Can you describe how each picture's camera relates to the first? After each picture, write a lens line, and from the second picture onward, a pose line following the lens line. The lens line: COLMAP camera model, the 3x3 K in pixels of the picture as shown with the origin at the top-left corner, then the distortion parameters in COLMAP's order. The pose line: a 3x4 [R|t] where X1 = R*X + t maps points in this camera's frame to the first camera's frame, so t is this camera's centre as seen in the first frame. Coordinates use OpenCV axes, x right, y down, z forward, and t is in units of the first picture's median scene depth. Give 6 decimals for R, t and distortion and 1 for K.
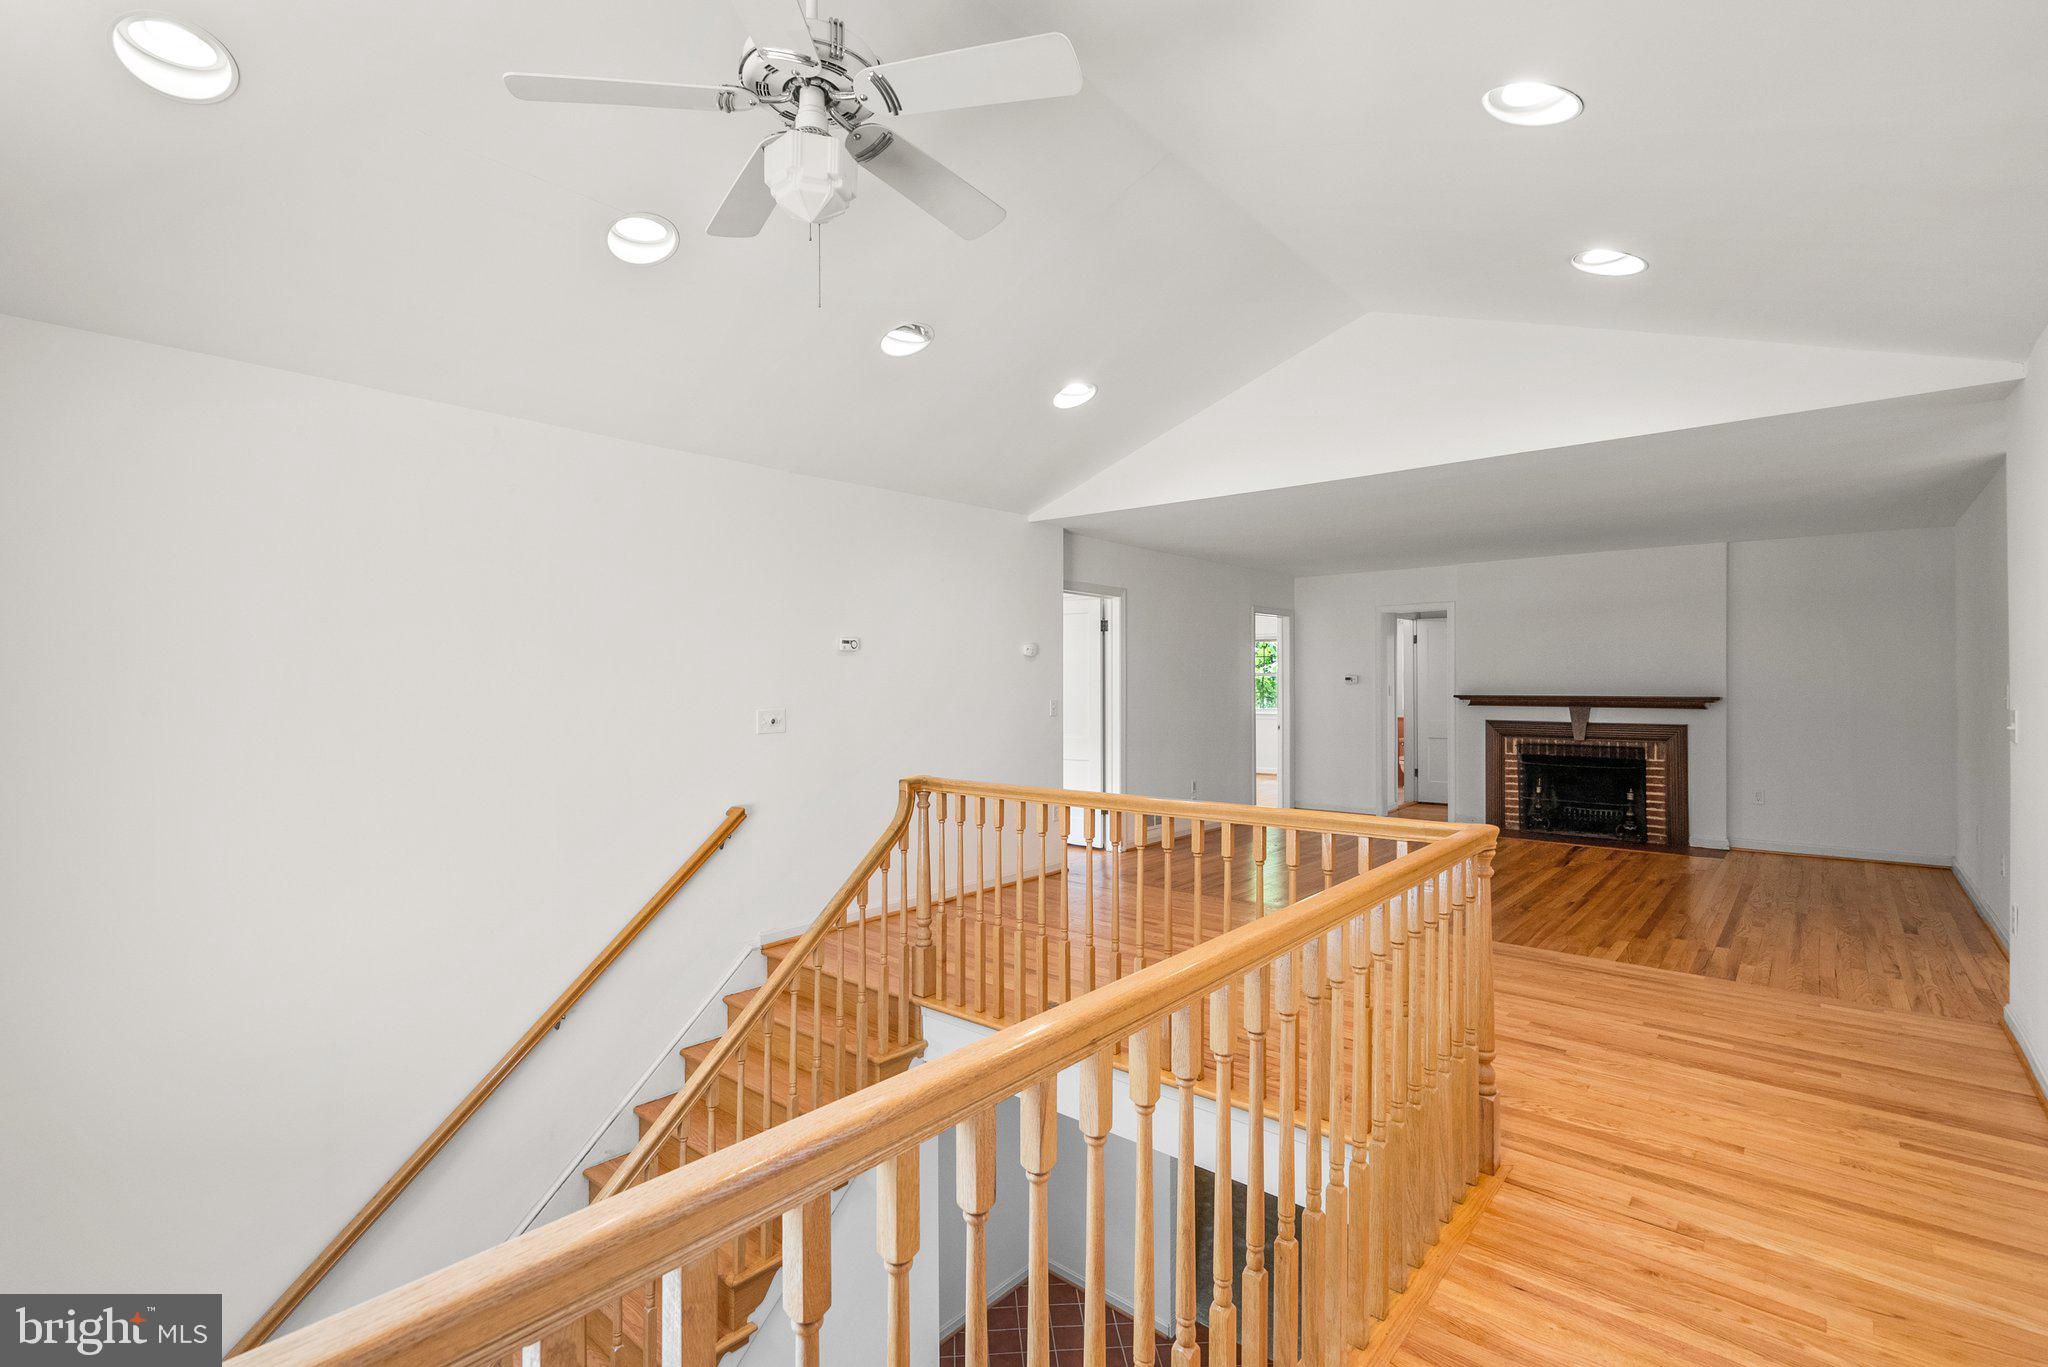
lens RADIAL K [[937.1, 0, 1021.1], [0, 937.1, 682.7], [0, 0, 1]] dist [-0.007227, 0.001767]
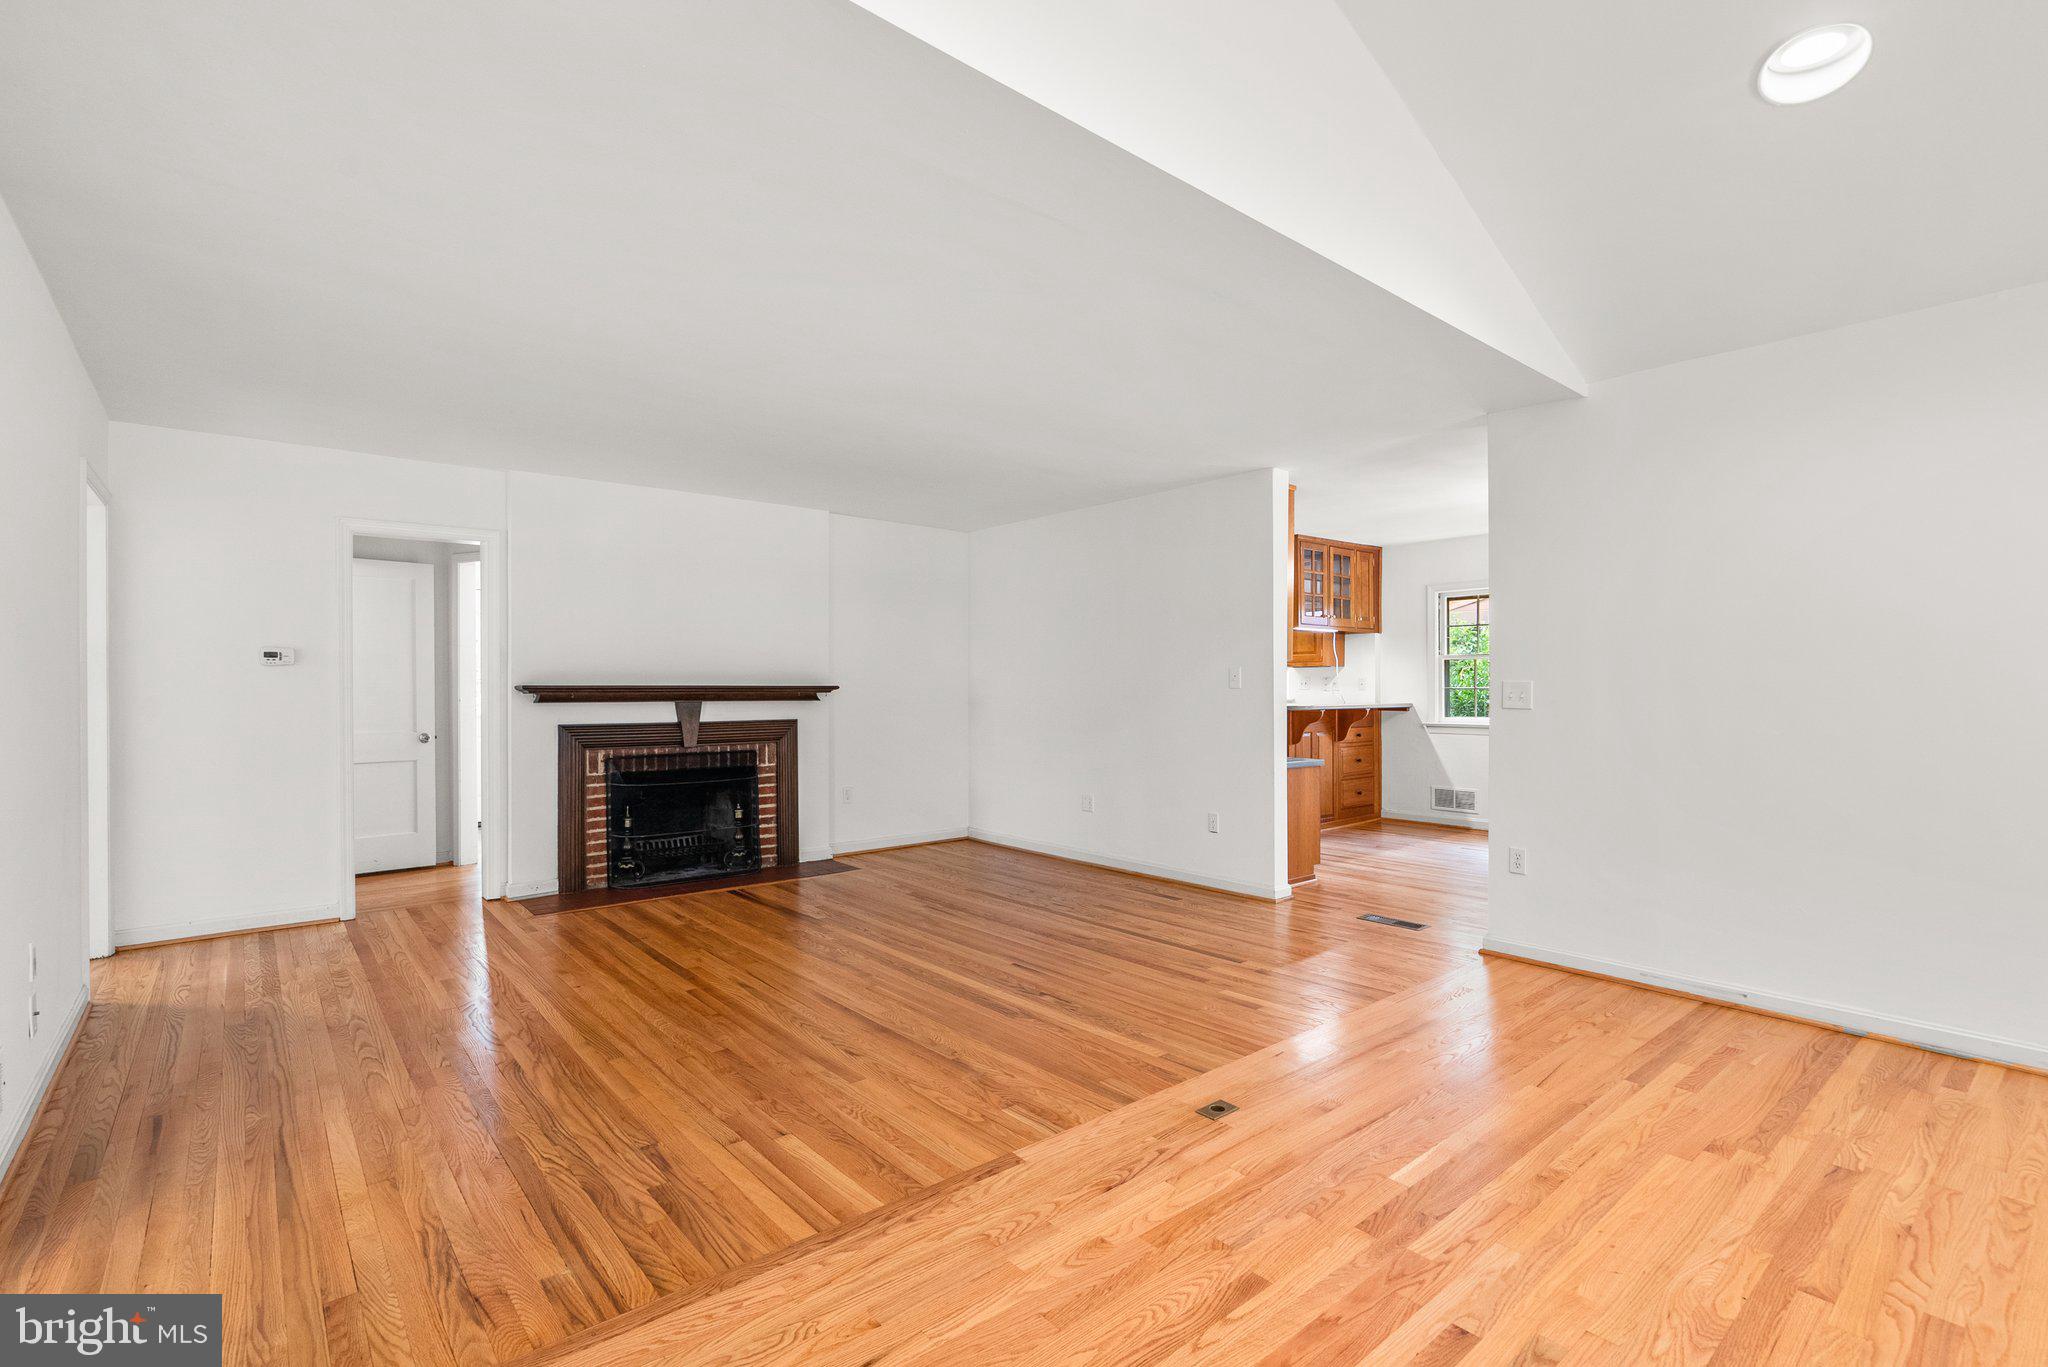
lens RADIAL K [[937.1, 0, 1022.9], [0, 937.1, 688.4], [0, 0, 1]] dist [-0.007227, 0.001767]
pose [[0.165766, 0.001270, 0.986164, -0.082082], [0.001521, 0.999998, -0.001543, 0.017694], [-0.986164, 0.001755, 0.165763, 0.623500]]
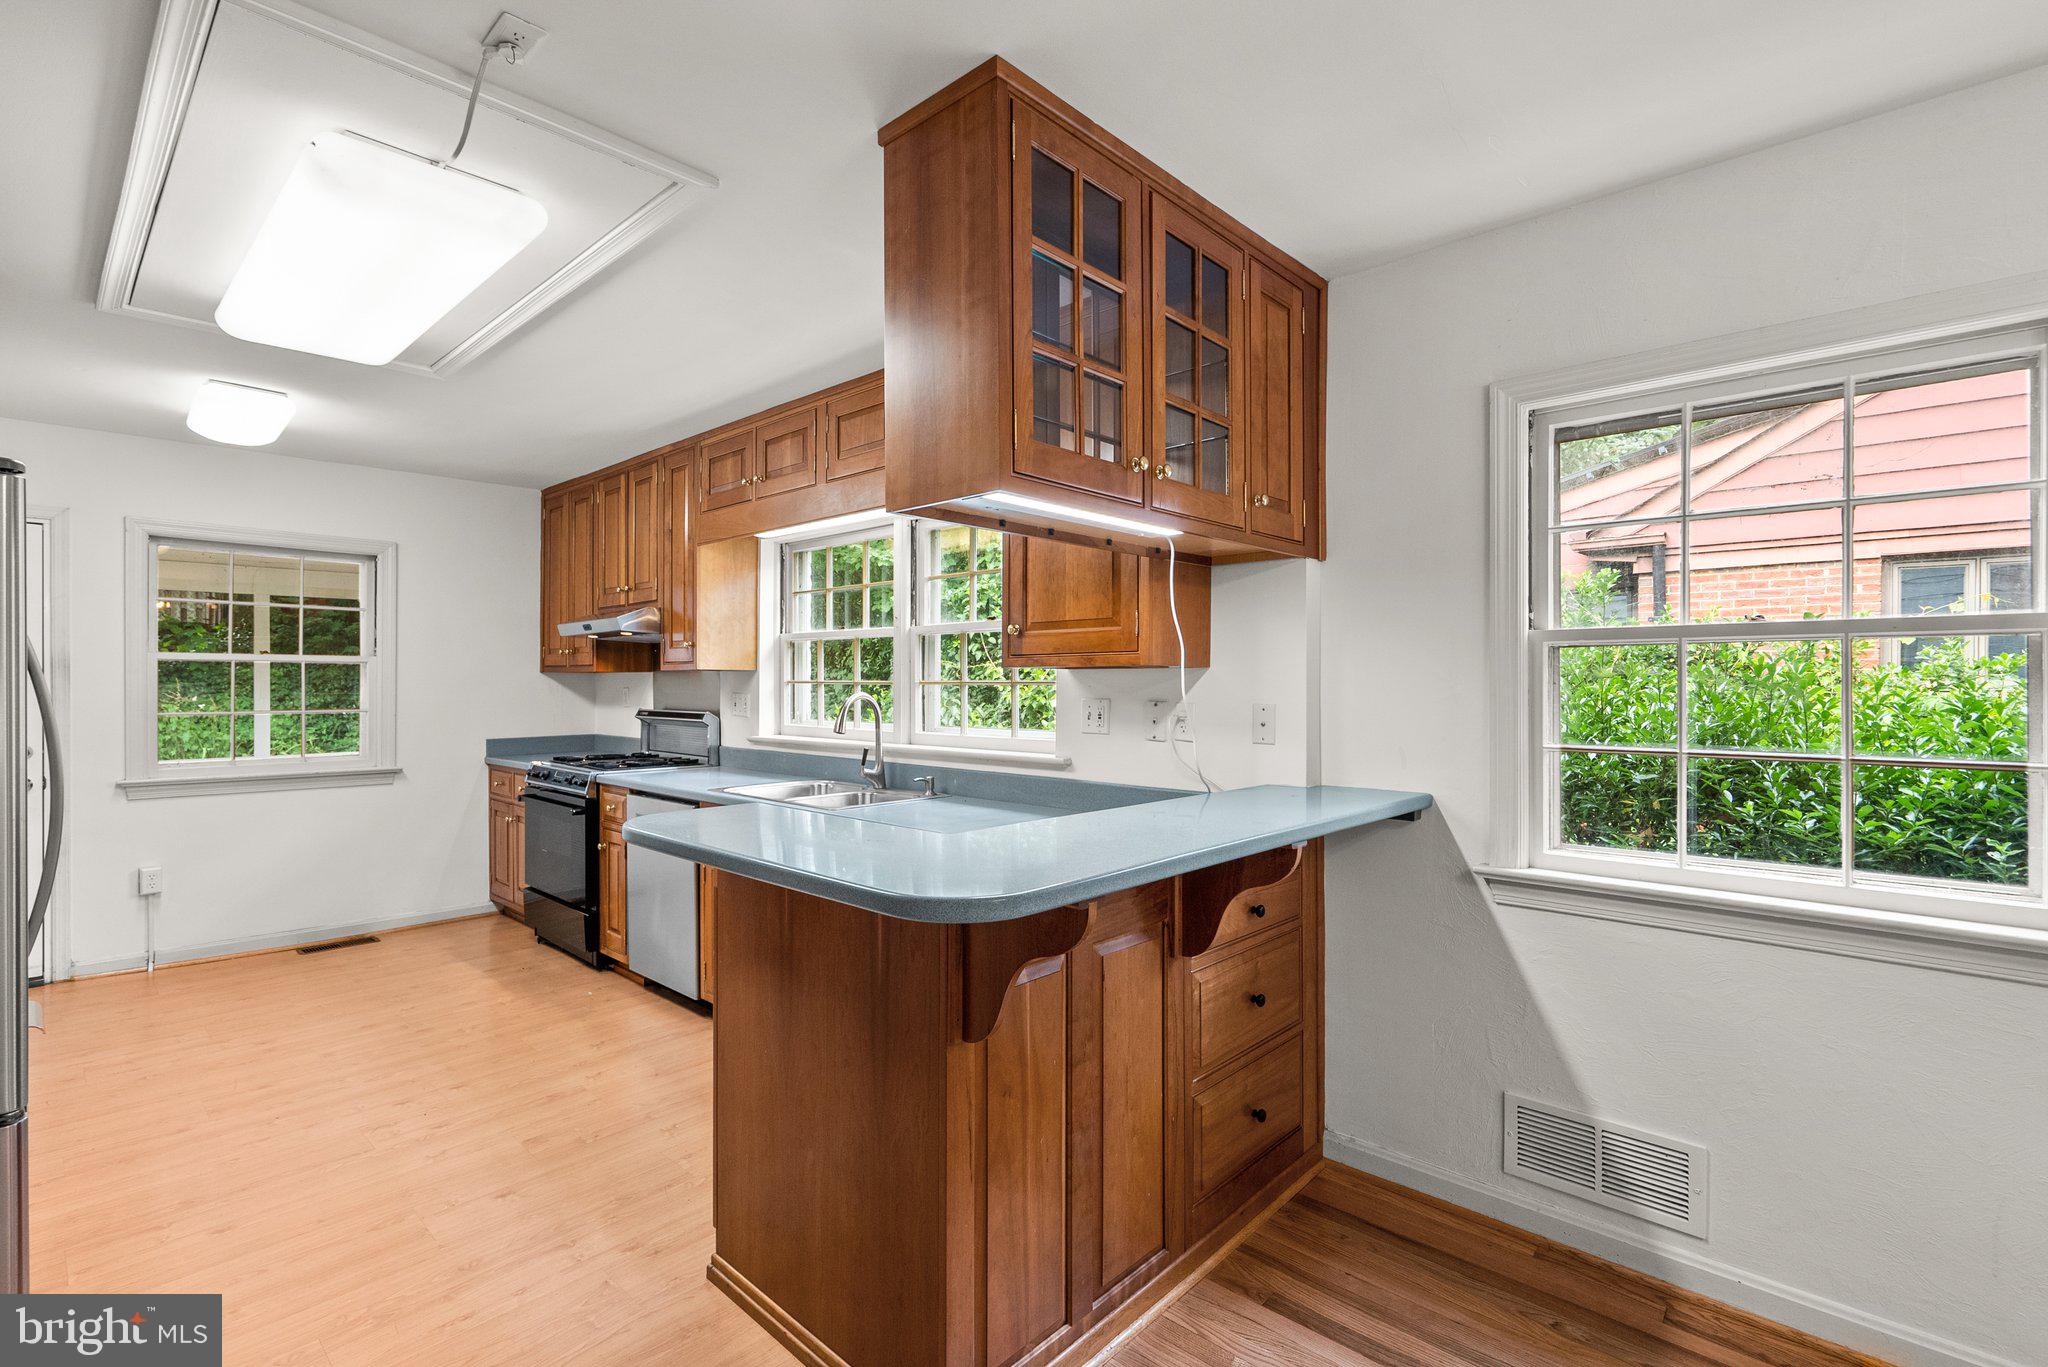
lens RADIAL K [[937.1, 0, 1009.9], [0, 937.1, 682.6], [0, 0, 1]] dist [-0.007227, 0.001767]
pose [[0.050840, 0.001389, 0.998706, 0.689716], [-0.000257, 0.999999, -0.001378, -0.002256], [-0.998707, -0.000186, 0.050840, 0.493801]]
